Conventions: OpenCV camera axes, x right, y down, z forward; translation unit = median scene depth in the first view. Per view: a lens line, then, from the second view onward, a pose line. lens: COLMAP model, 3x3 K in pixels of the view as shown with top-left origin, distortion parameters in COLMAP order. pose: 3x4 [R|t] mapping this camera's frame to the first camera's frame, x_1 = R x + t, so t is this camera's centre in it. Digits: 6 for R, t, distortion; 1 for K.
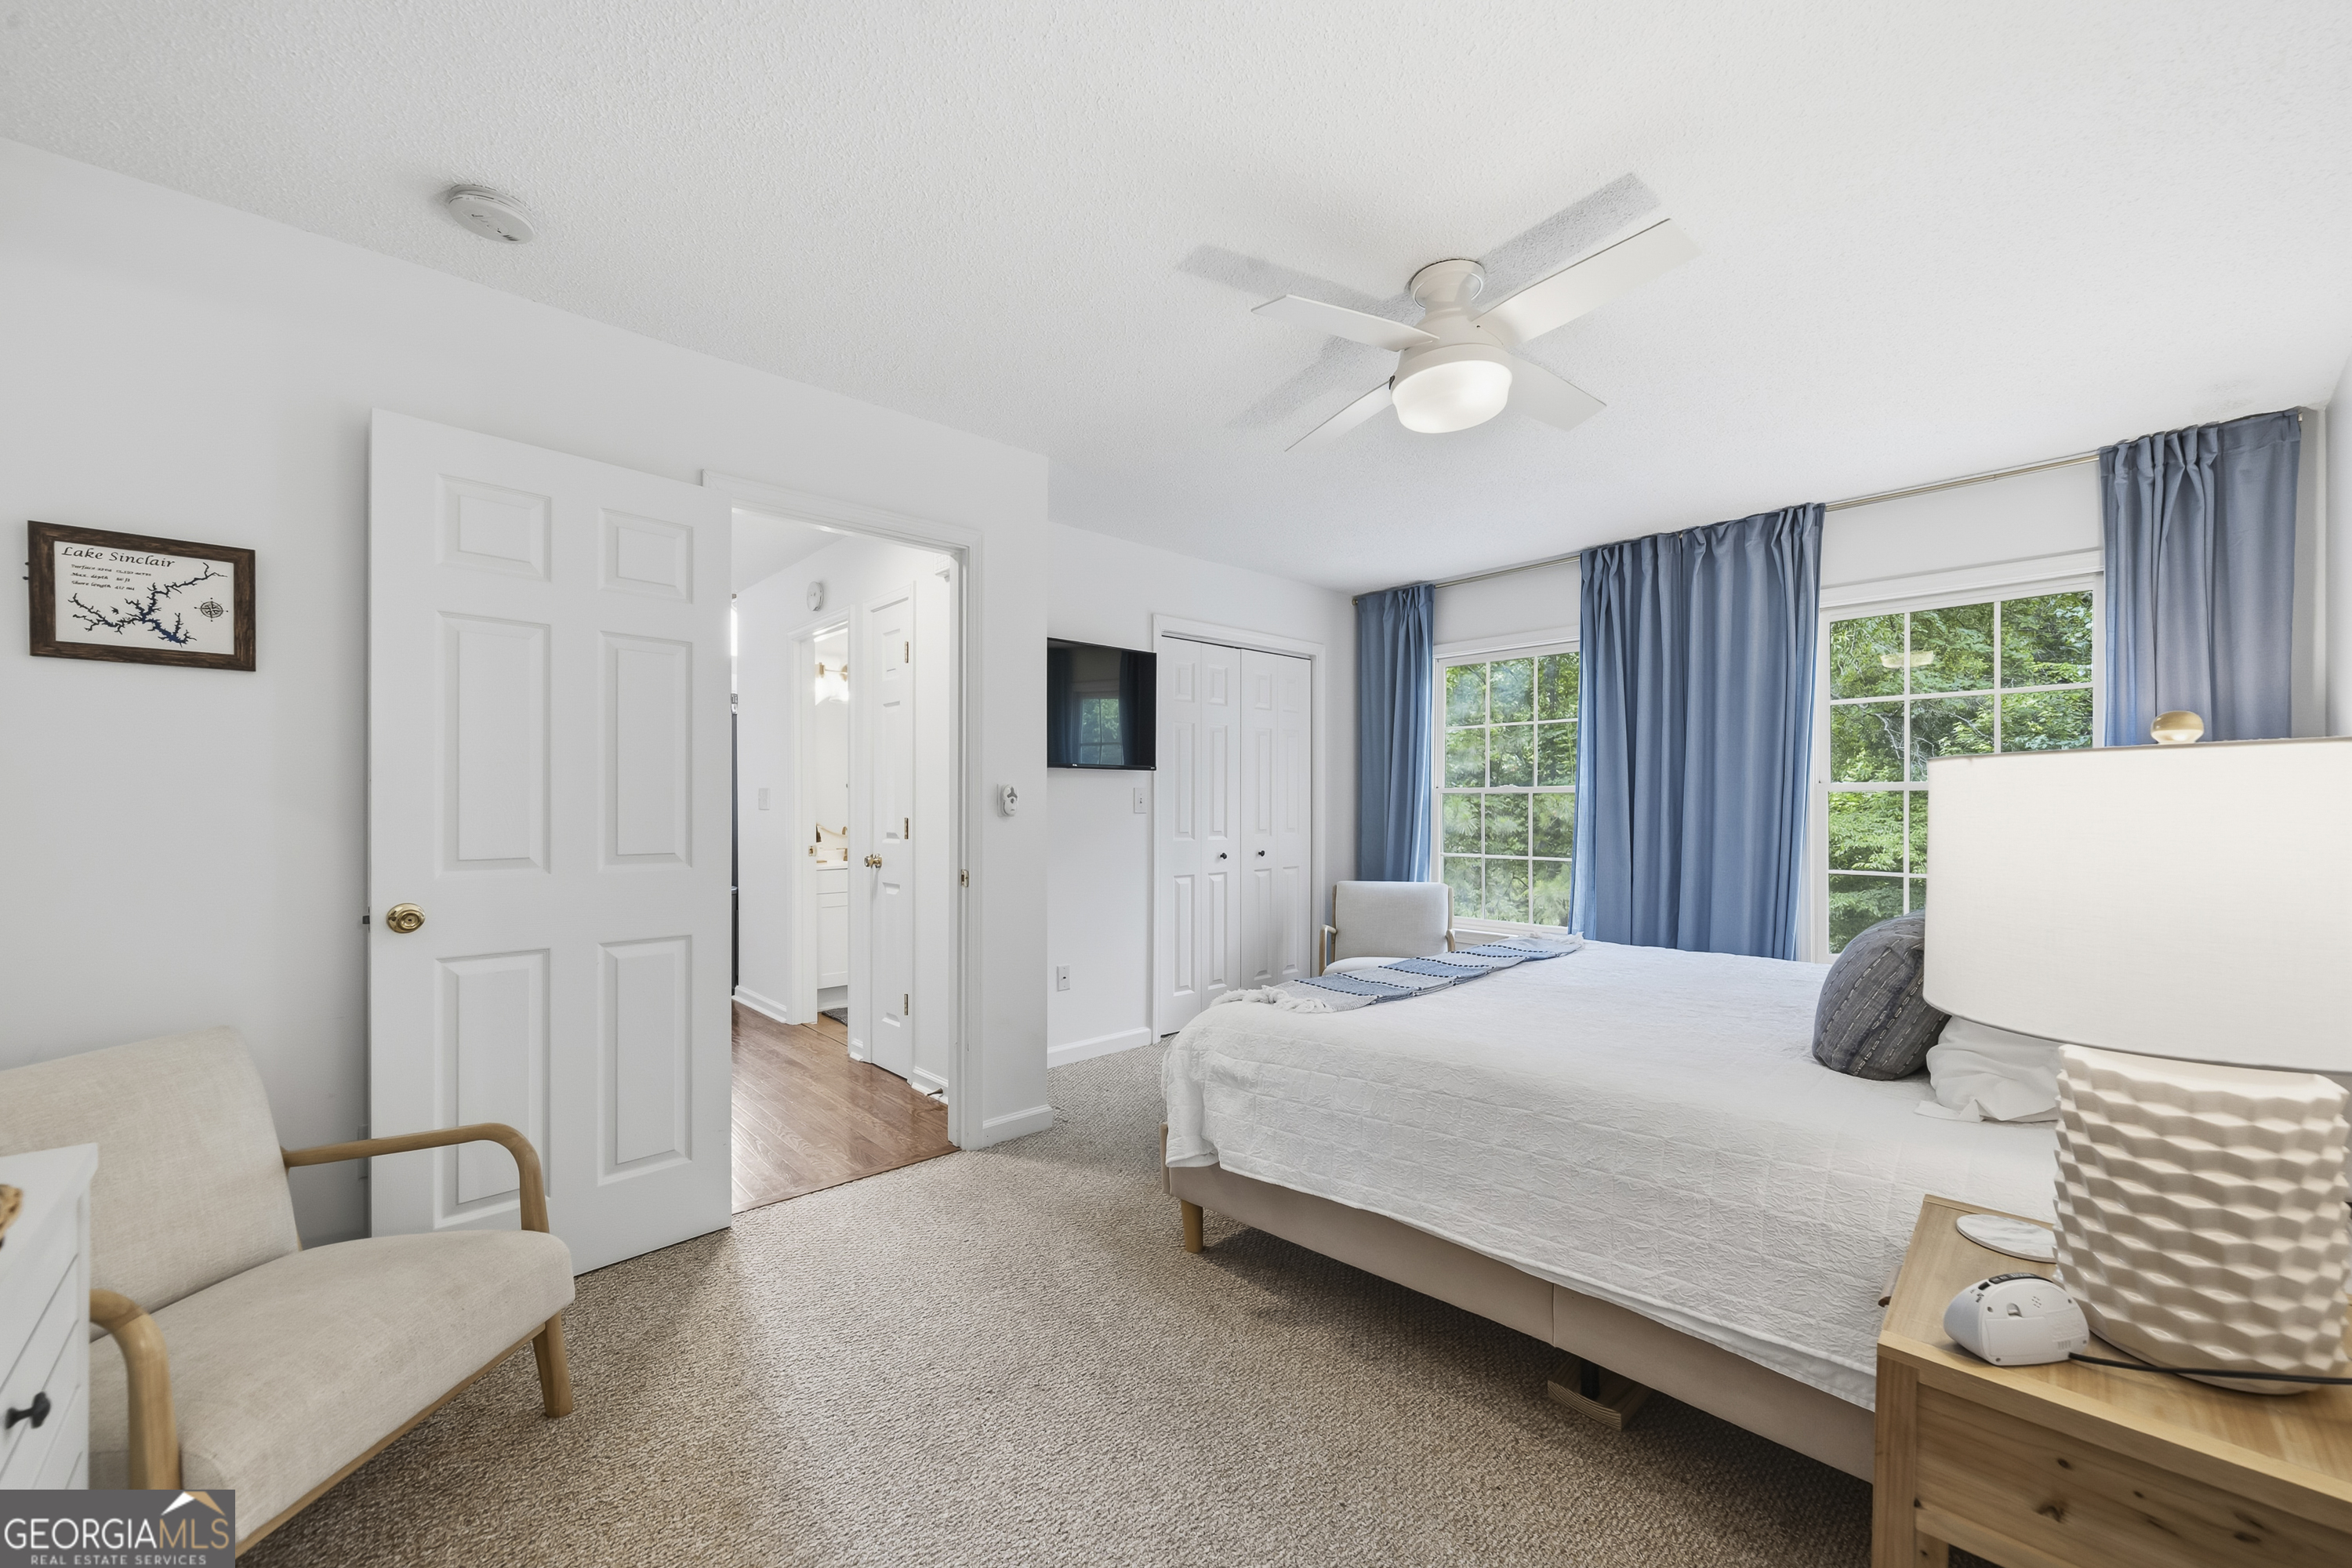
lens RADIAL K [[876.3, 0, 1178.9], [0, 876.3, 793.1], [0, 0, 1]] dist [-0.006772, 0.000678]
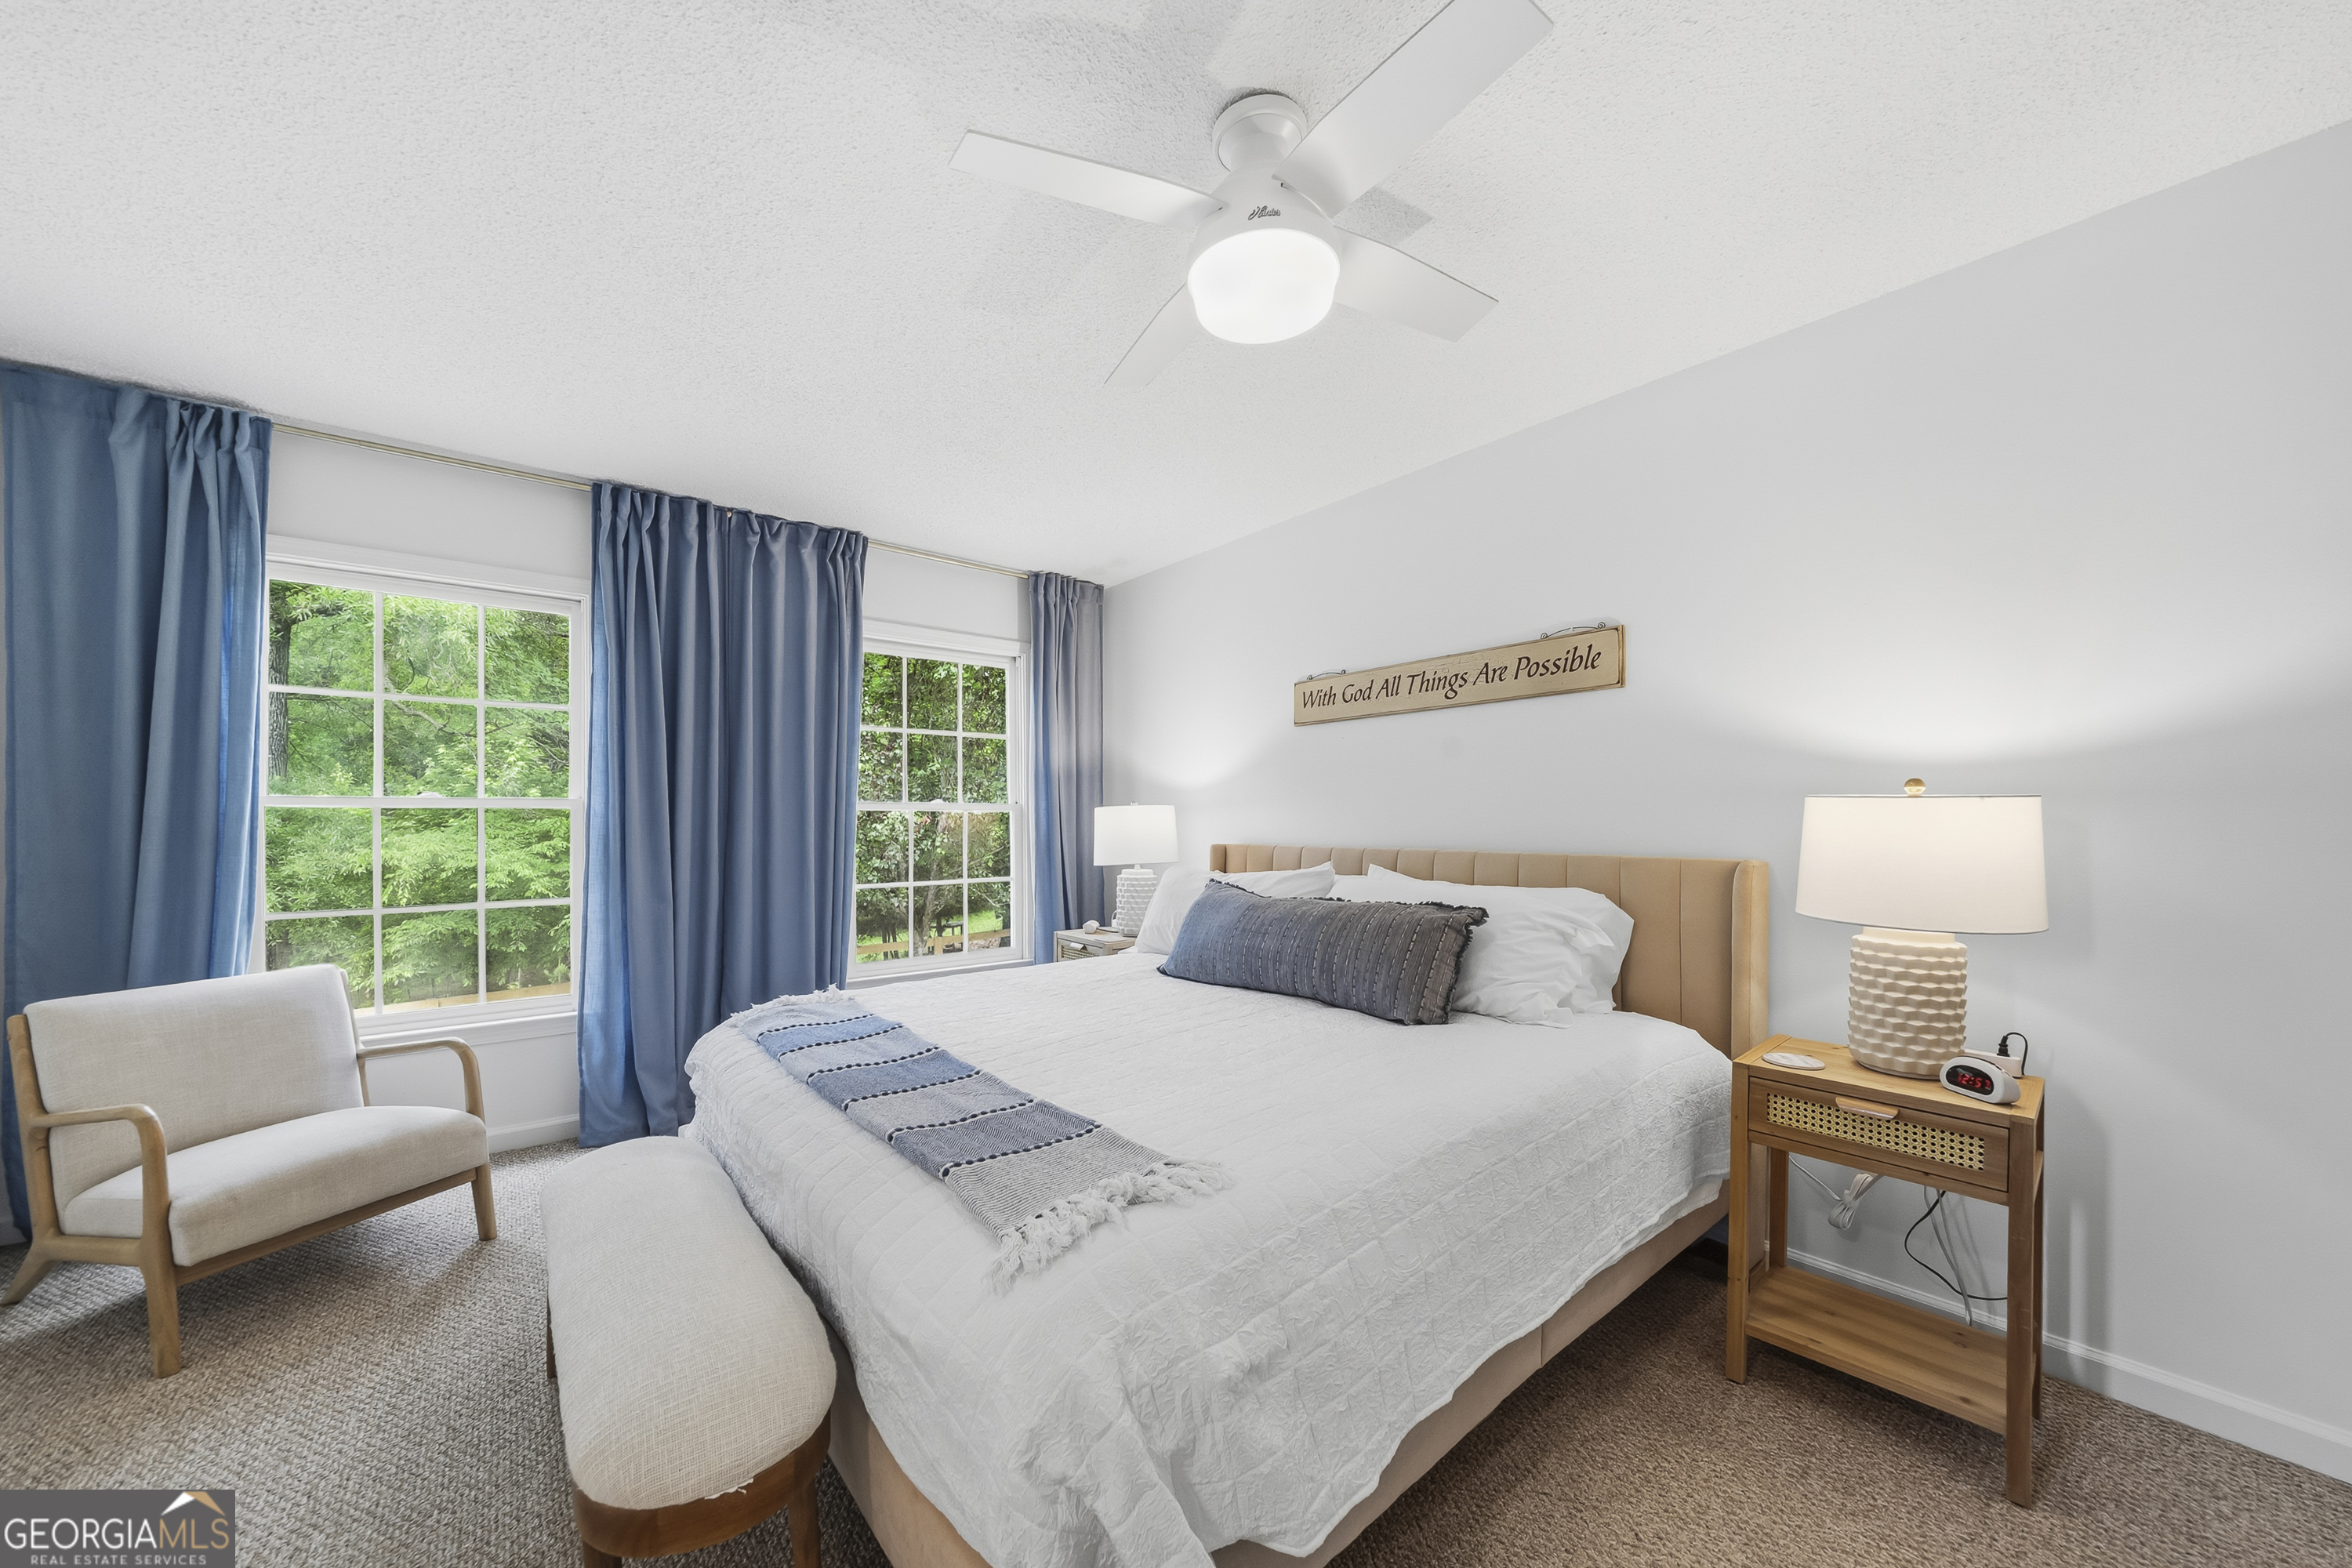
lens RADIAL K [[856.2, 0, 1133.0], [0, 856.2, 820.9], [0, 0, 1]] dist [-0.007916, 0.000440]
pose [[0.086234, -0.004897, 0.996263, -0.246012], [-0.005517, 0.999970, 0.005393, 0.004368], [-0.996260, -0.005962, 0.086205, 0.538856]]
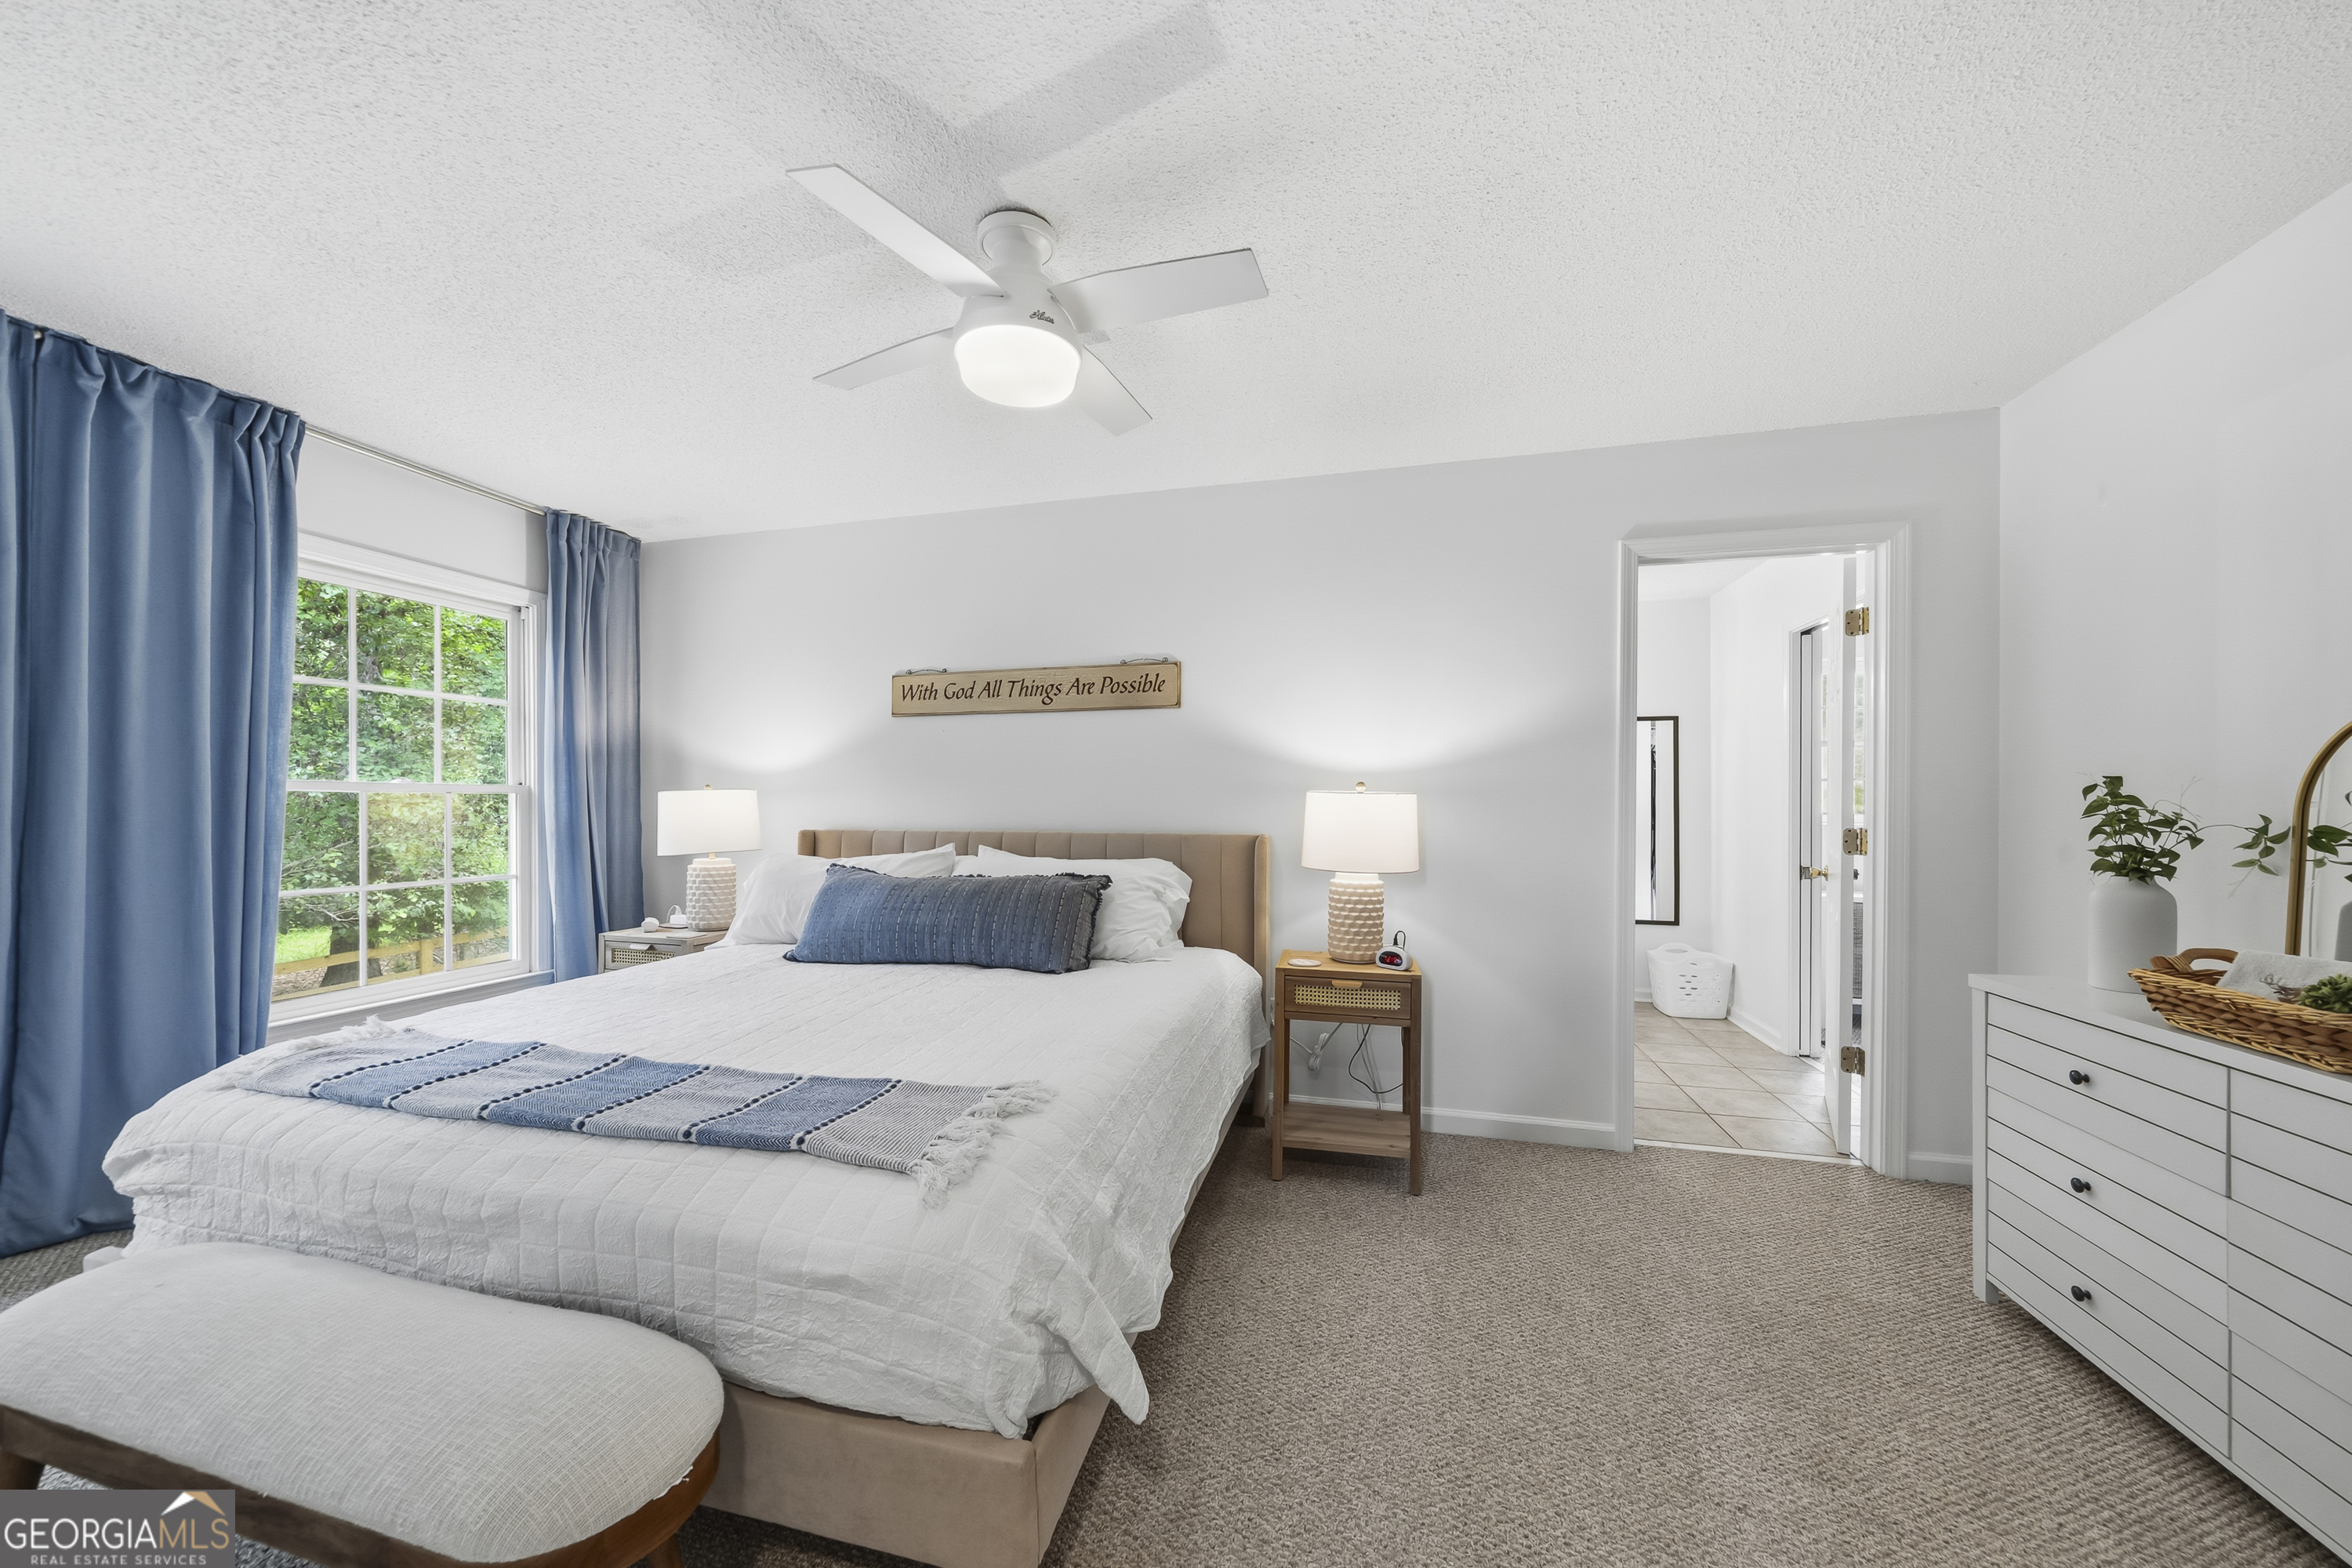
lens RADIAL K [[856.2, 0, 1164.5], [0, 856.2, 807.2], [0, 0, 1]] dist [-0.007916, 0.000440]
pose [[-0.538259, -0.005930, 0.842759, -0.292319], [-0.009400, 0.999955, 0.001032, 0.005072], [-0.842727, -0.007366, -0.538290, 0.694160]]
